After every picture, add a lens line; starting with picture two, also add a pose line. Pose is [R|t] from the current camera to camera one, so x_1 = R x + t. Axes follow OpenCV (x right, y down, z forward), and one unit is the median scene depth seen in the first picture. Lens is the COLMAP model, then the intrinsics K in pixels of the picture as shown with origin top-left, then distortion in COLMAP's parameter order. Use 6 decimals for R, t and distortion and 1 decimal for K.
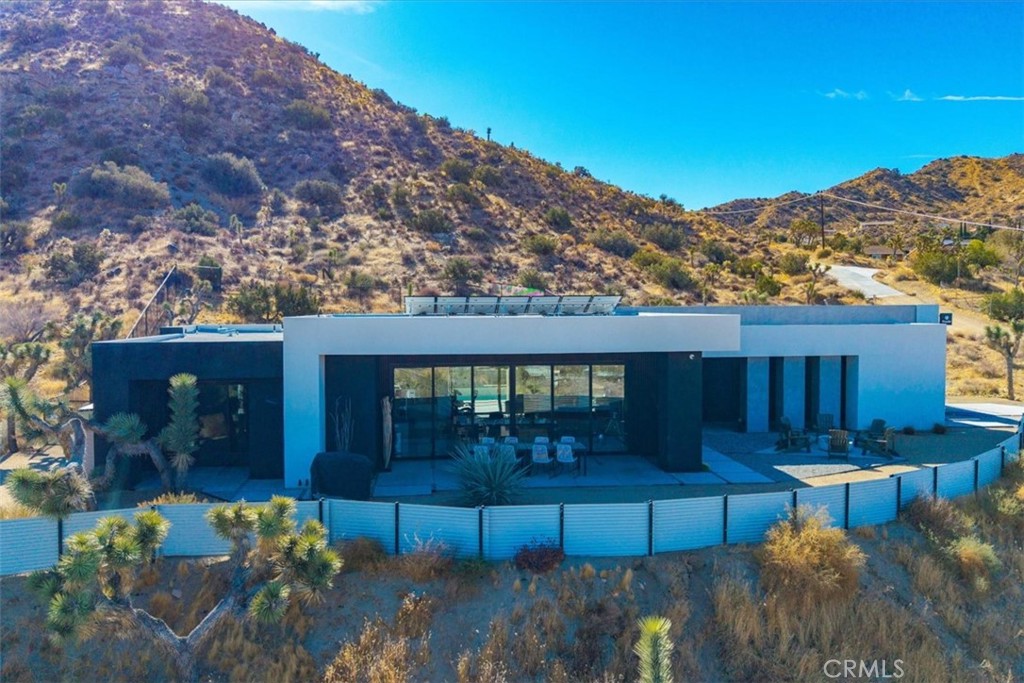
lens RADIAL K [[815.3, 0, 512.0], [0, 815.3, 341.5], [0, 0, 1]] dist [0.002963, -0.000024]
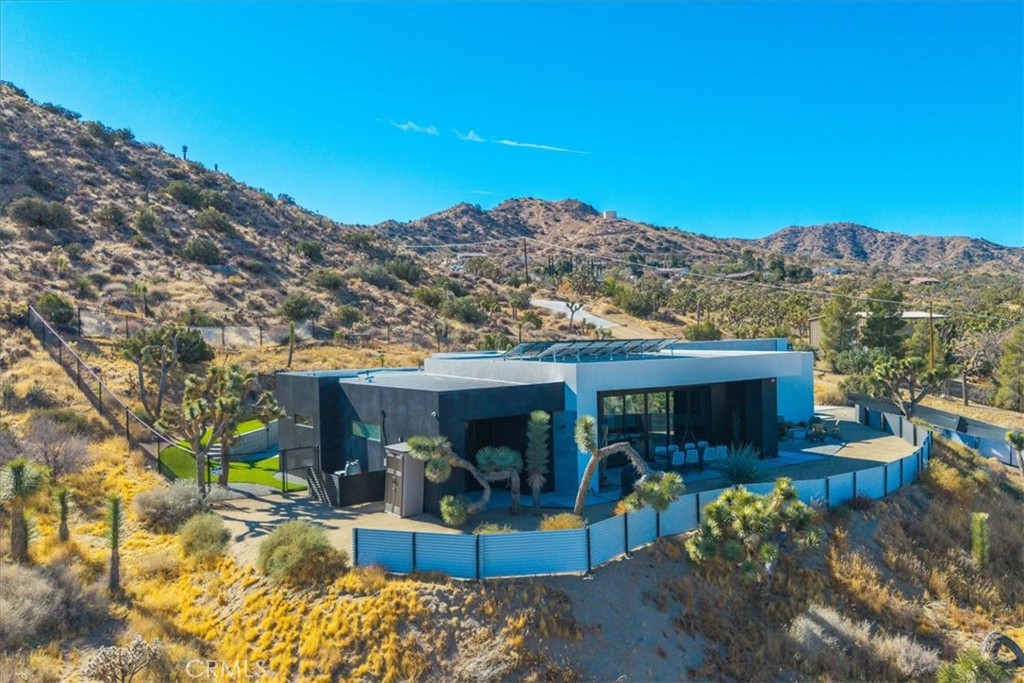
lens RADIAL K [[823.6, 0, 574.7], [0, 823.6, 386.1], [0, 0, 1]] dist [0.002943, -0.052152]
pose [[0.840079, -0.049603, 0.540192, -0.225477], [0.037062, 0.998732, 0.034071, -0.009126], [-0.541197, -0.008602, 0.840852, -0.020381]]
